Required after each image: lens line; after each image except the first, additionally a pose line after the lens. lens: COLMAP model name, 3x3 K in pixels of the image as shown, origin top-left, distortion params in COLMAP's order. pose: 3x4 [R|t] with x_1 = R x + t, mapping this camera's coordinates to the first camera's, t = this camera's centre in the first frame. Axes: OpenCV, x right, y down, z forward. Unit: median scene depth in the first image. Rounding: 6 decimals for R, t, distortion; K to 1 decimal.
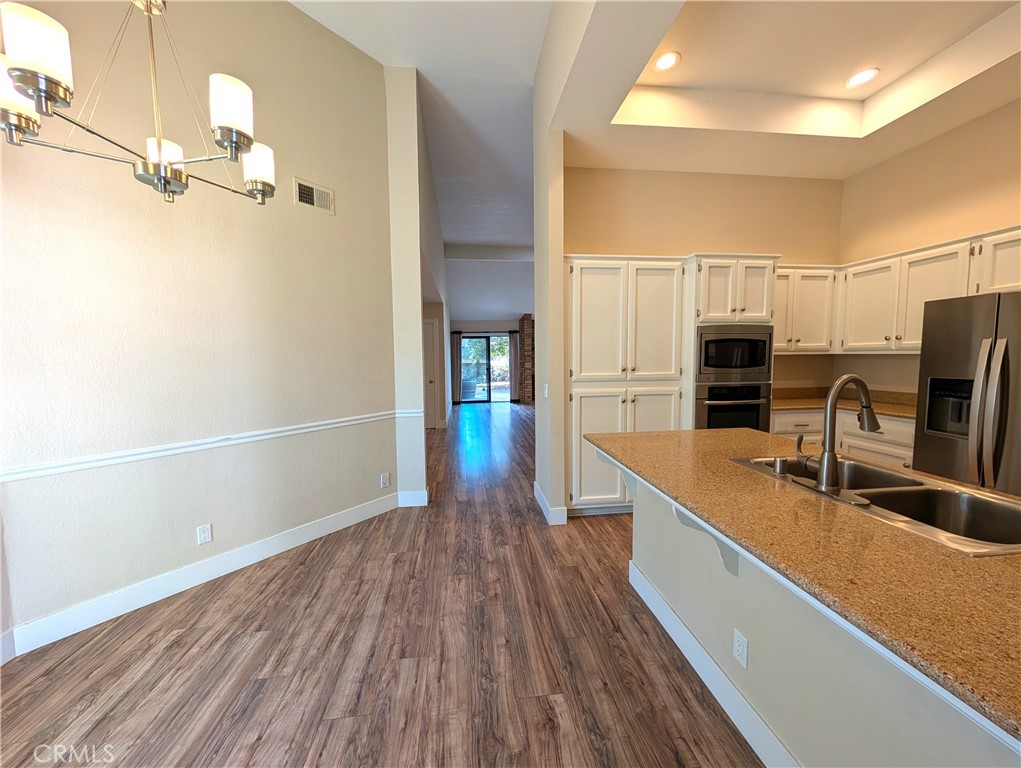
lens RADIAL K [[385.8, 0, 510.5], [0, 385.8, 384.0], [0, 0, 1]] dist [-0.001030, 0.000012]
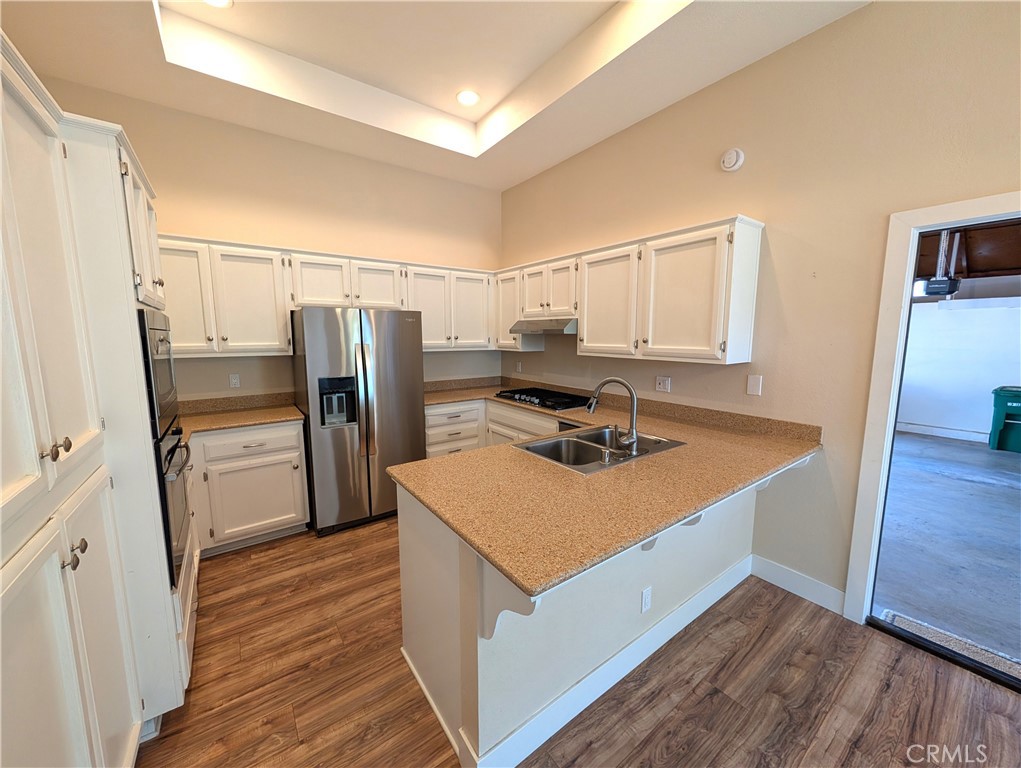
lens RADIAL K [[386.1, 0, 510.5], [0, 386.1, 384.0], [0, 0, 1]] dist [0.001808, -0.000094]
pose [[-0.490132, -0.100302, 0.865858, -0.096299], [0.071187, 0.985433, 0.154451, -0.107713], [-0.868736, 0.137339, -0.475852, 0.867340]]
